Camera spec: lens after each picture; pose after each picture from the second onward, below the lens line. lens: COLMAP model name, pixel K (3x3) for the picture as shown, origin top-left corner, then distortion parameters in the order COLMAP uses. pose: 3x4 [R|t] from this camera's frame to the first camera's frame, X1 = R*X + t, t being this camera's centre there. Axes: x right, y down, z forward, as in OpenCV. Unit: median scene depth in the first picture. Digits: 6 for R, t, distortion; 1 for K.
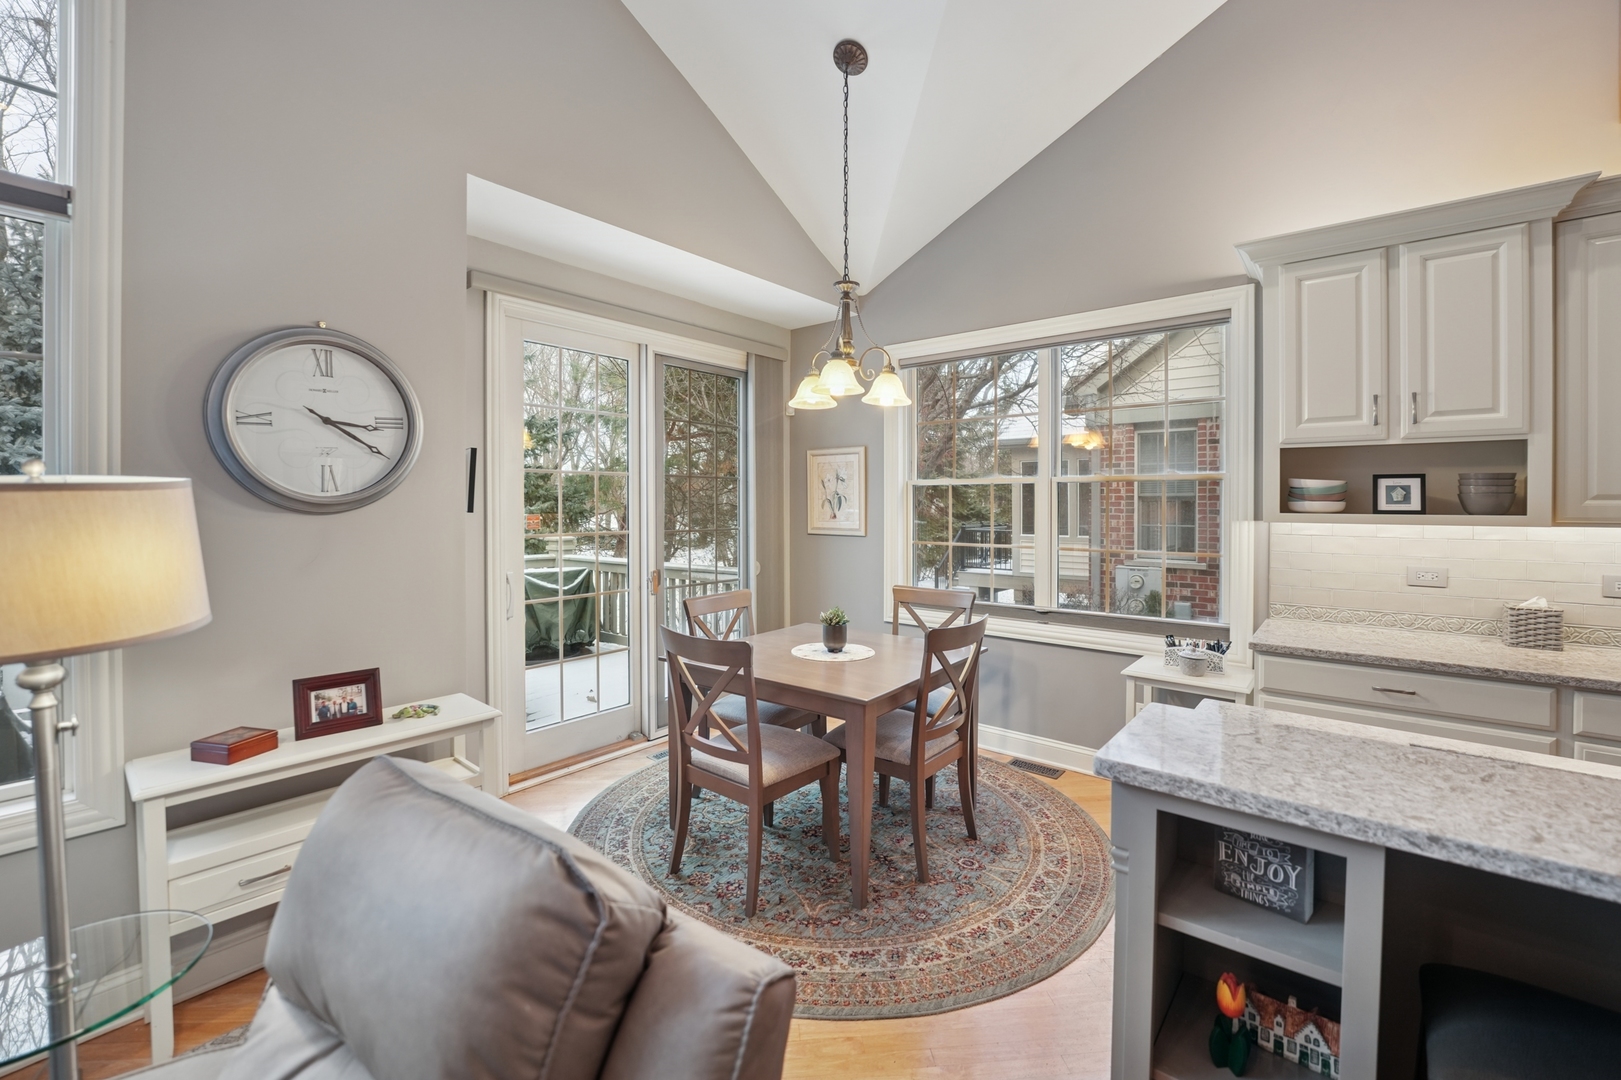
lens RADIAL K [[663.2, 0, 815.5], [0, 663.2, 514.7], [0, 0, 1]] dist [-0.019990, 0.000064]
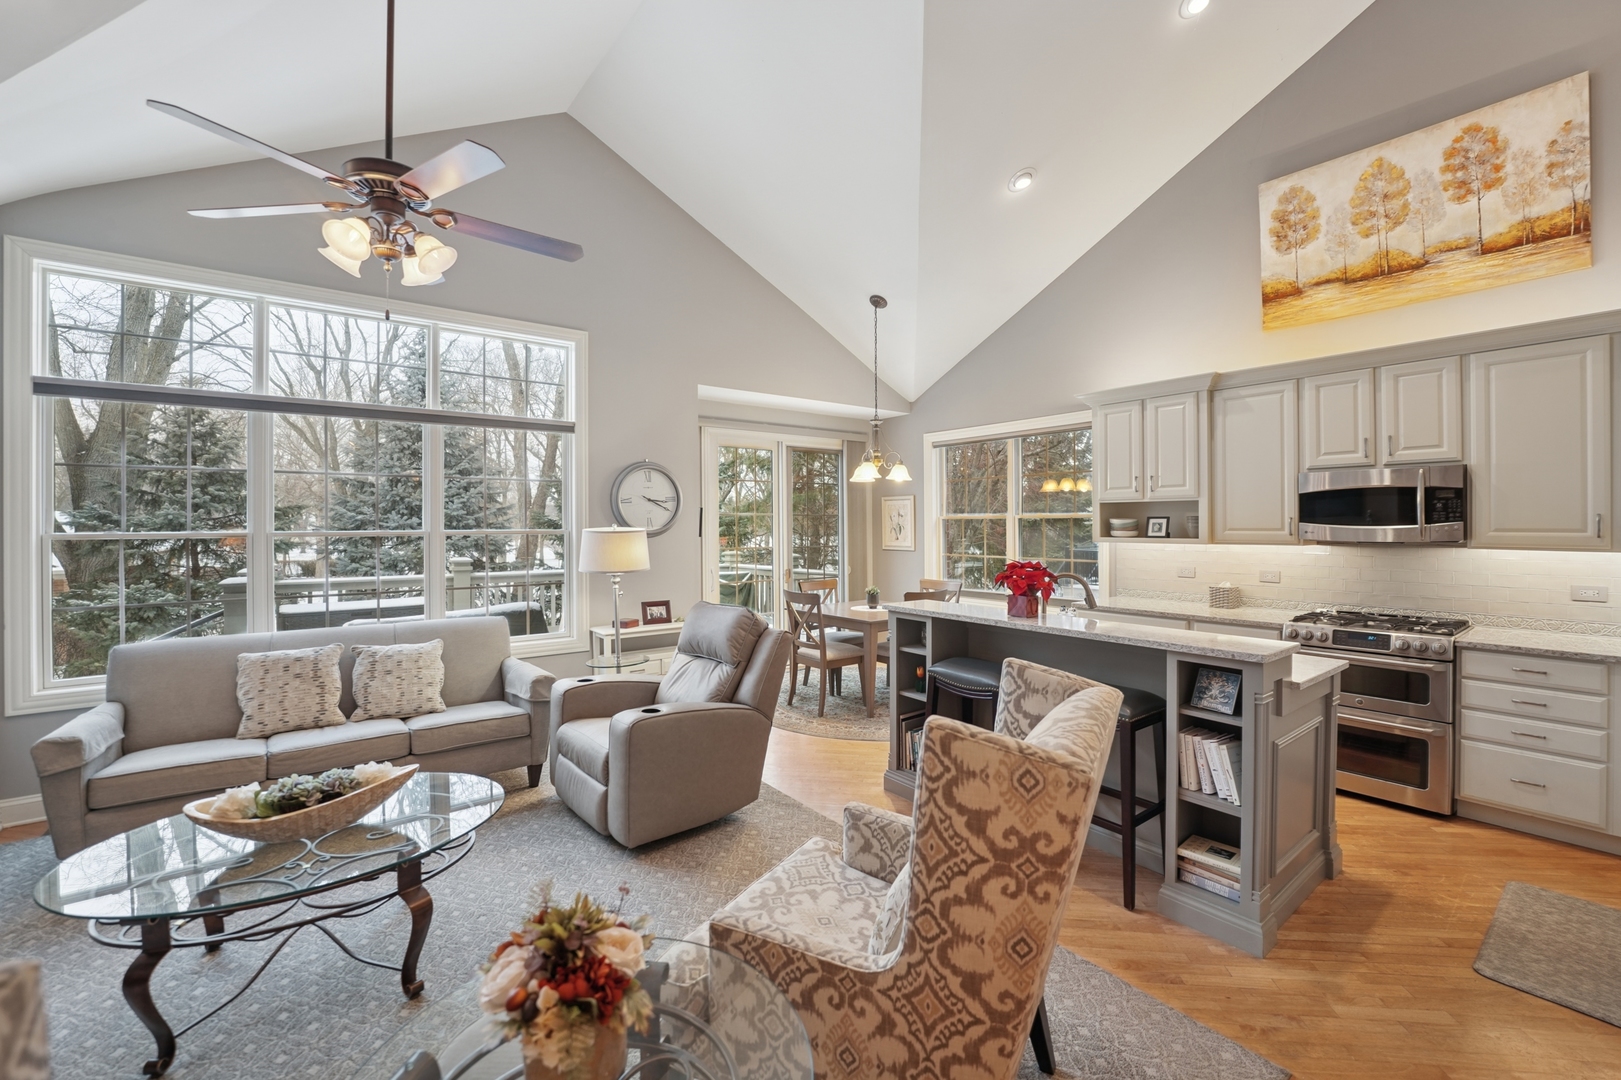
lens RADIAL K [[663.2, 0, 815.5], [0, 663.2, 514.7], [0, 0, 1]] dist [-0.019990, 0.000064]
pose [[0.973158, -0.007936, -0.230000, 0.350243], [0.000633, 0.999494, -0.031806, -0.007077], [0.230136, 0.030807, 0.972671, -1.032492]]
